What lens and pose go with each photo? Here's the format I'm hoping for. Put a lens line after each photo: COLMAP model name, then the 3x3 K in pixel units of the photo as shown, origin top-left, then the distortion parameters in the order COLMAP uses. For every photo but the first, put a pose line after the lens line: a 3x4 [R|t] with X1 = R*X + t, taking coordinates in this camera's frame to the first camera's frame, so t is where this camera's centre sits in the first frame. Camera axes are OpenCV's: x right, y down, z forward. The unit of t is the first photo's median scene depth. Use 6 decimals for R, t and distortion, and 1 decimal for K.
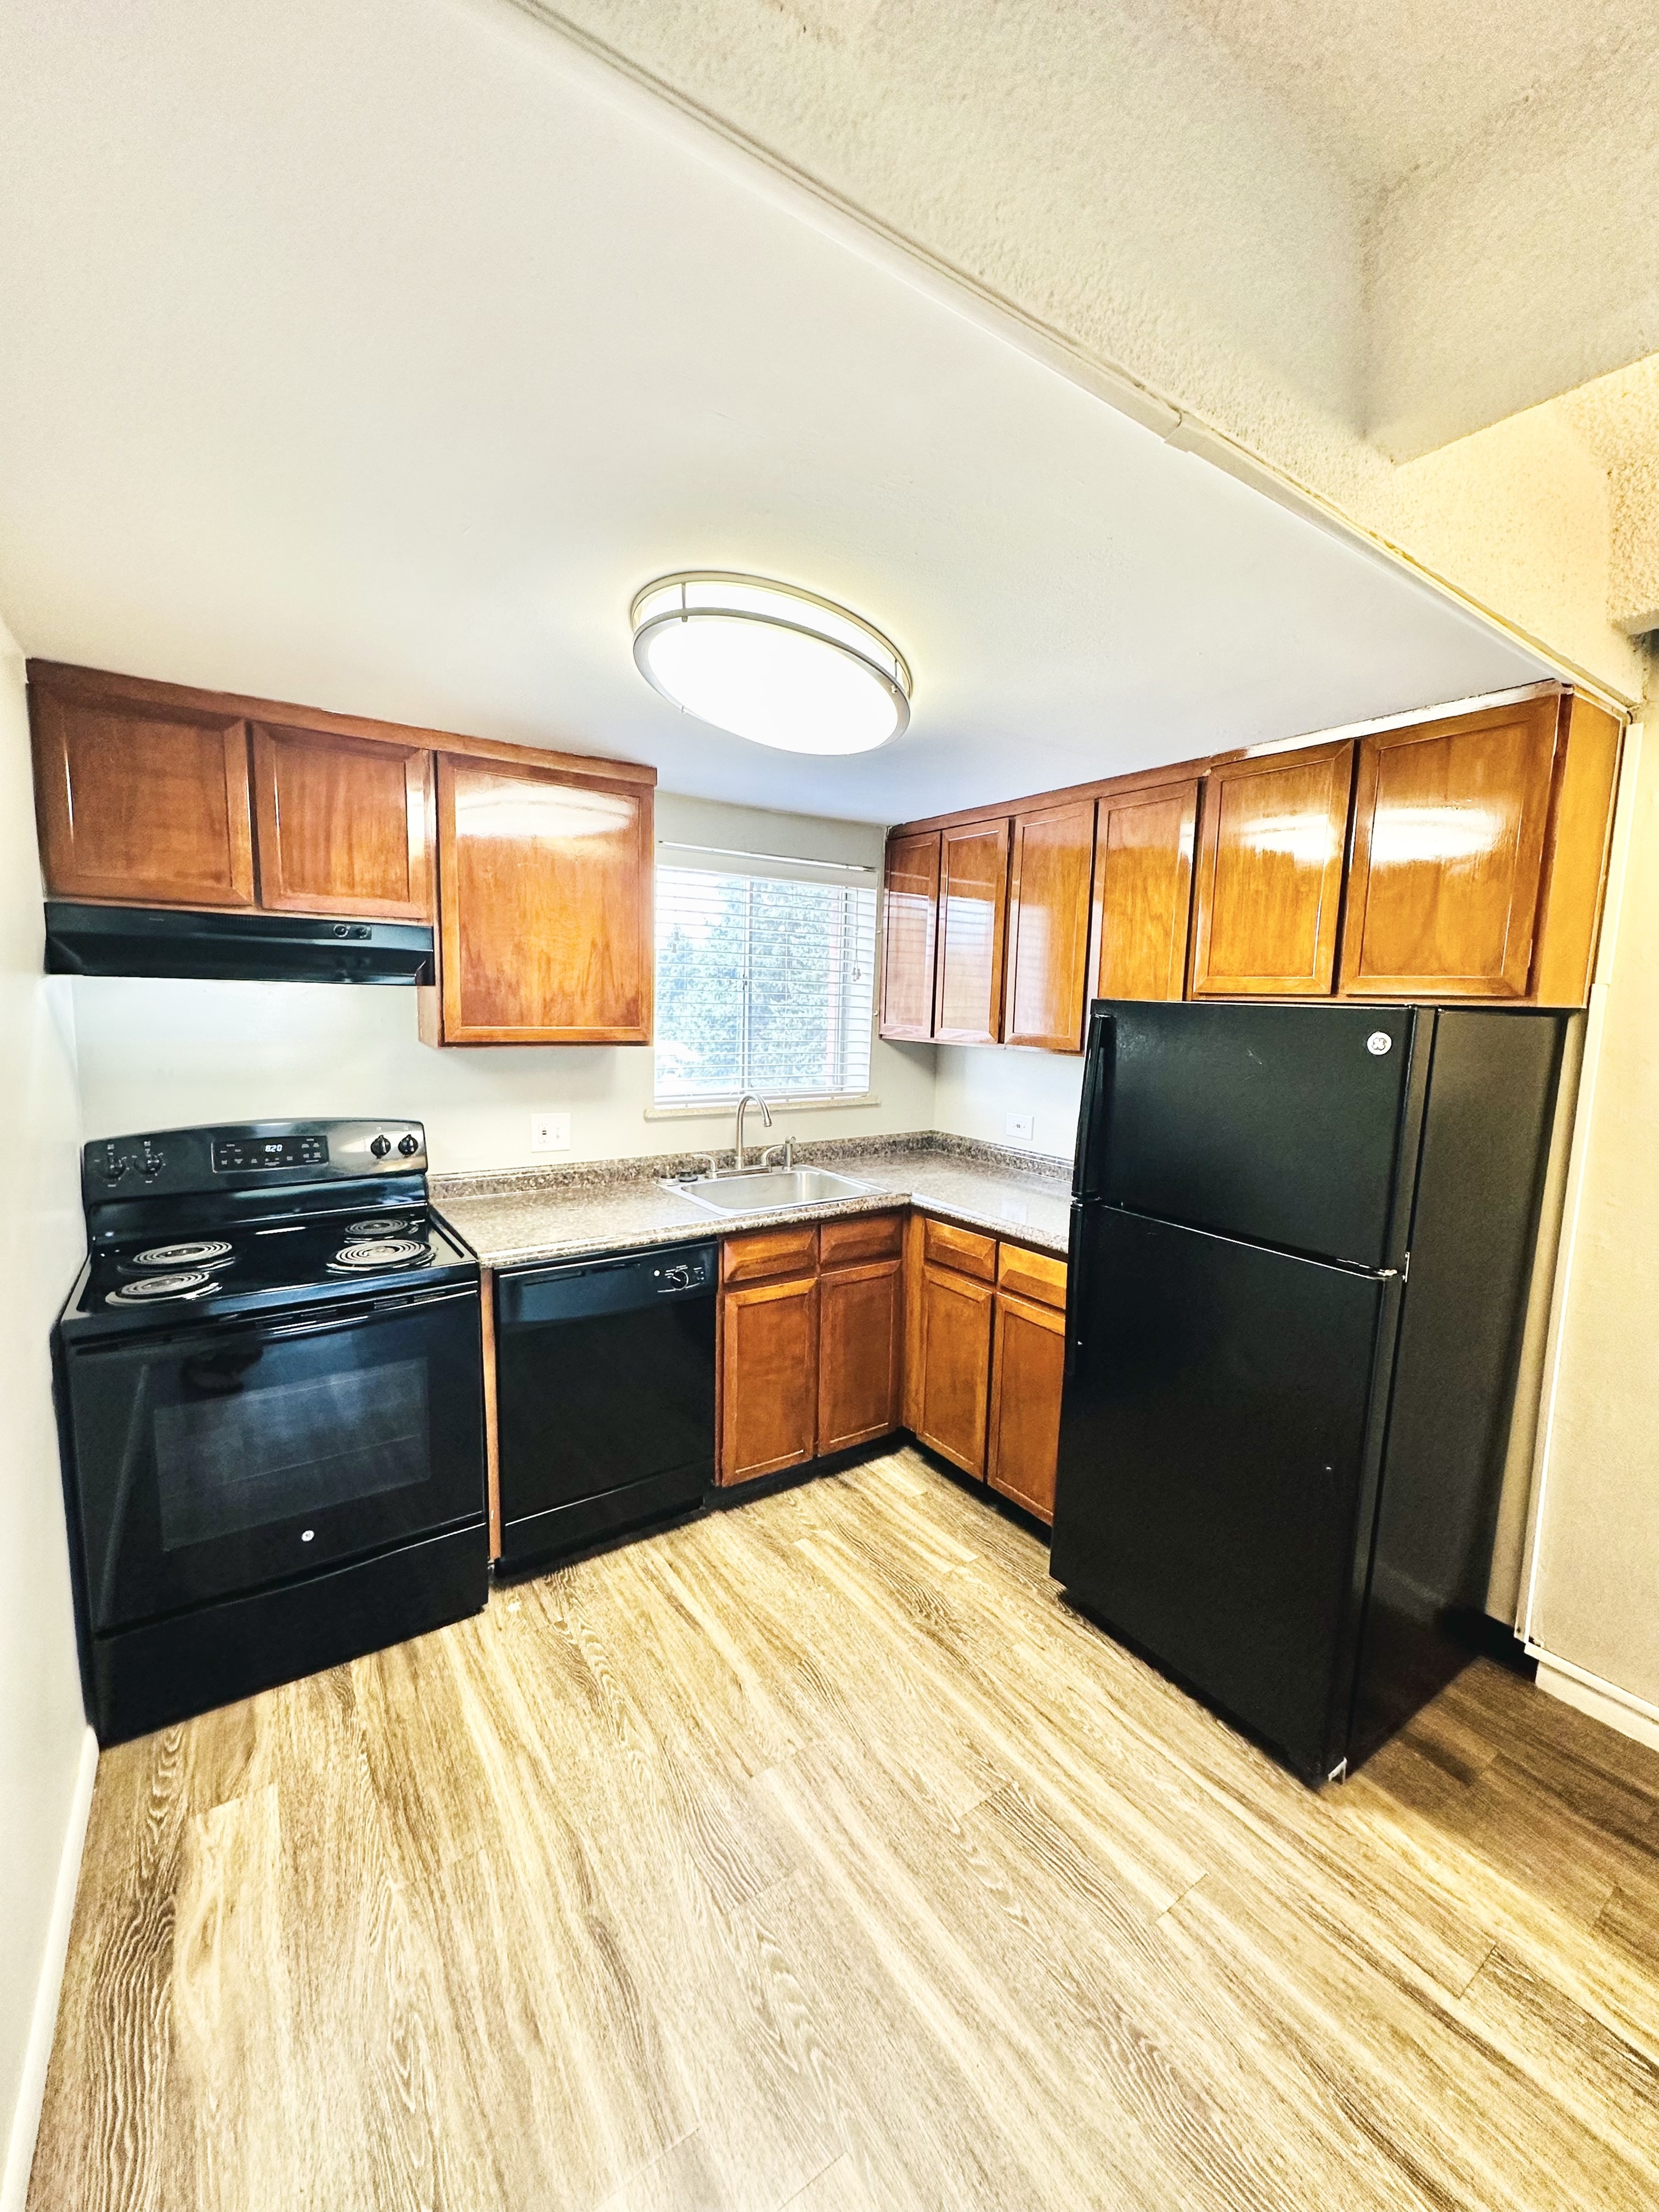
lens RADIAL K [[881.6, 0, 819.3], [0, 881.6, 1098.5], [0, 0, 1]] dist [-0.003602, 0.001145]
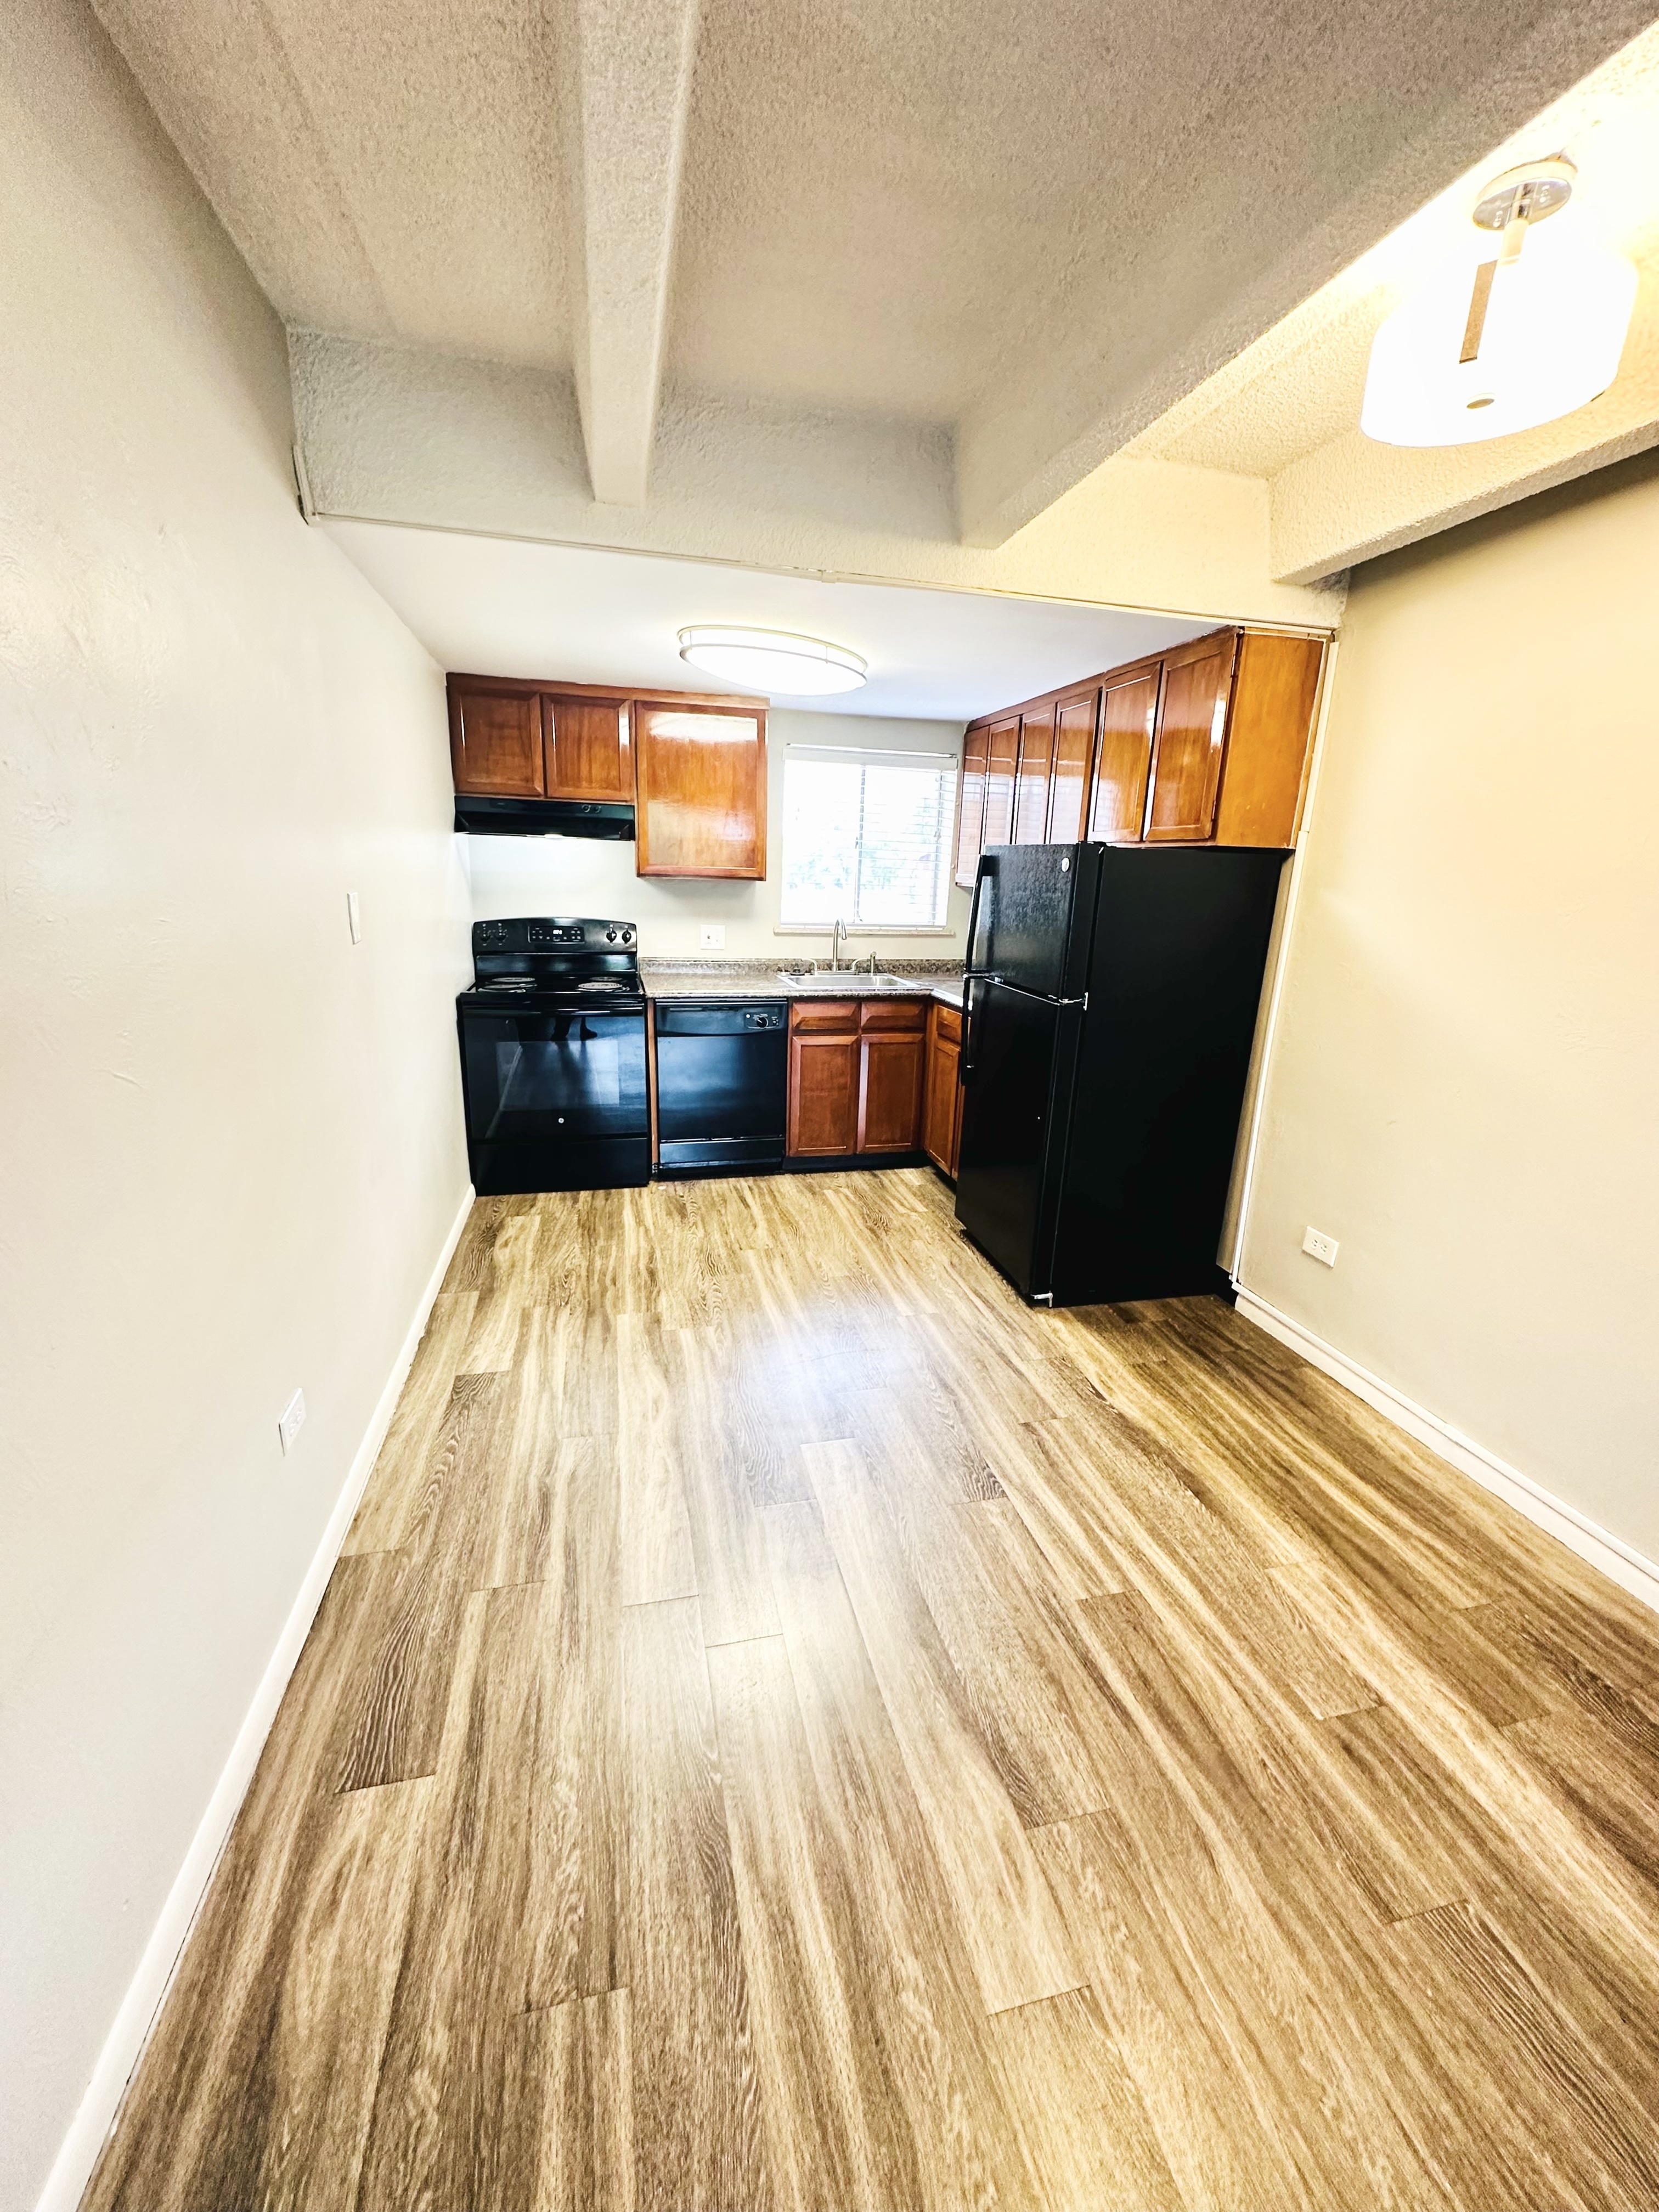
lens RADIAL K [[881.6, 0, 808.0], [0, 881.6, 1104.0], [0, 0, 1]] dist [-0.003602, 0.001145]
pose [[0.931509, 0.100254, -0.349629, 0.598328], [-0.052139, 0.988140, 0.144430, 0.130637], [0.359962, -0.116309, 0.925689, -0.608745]]
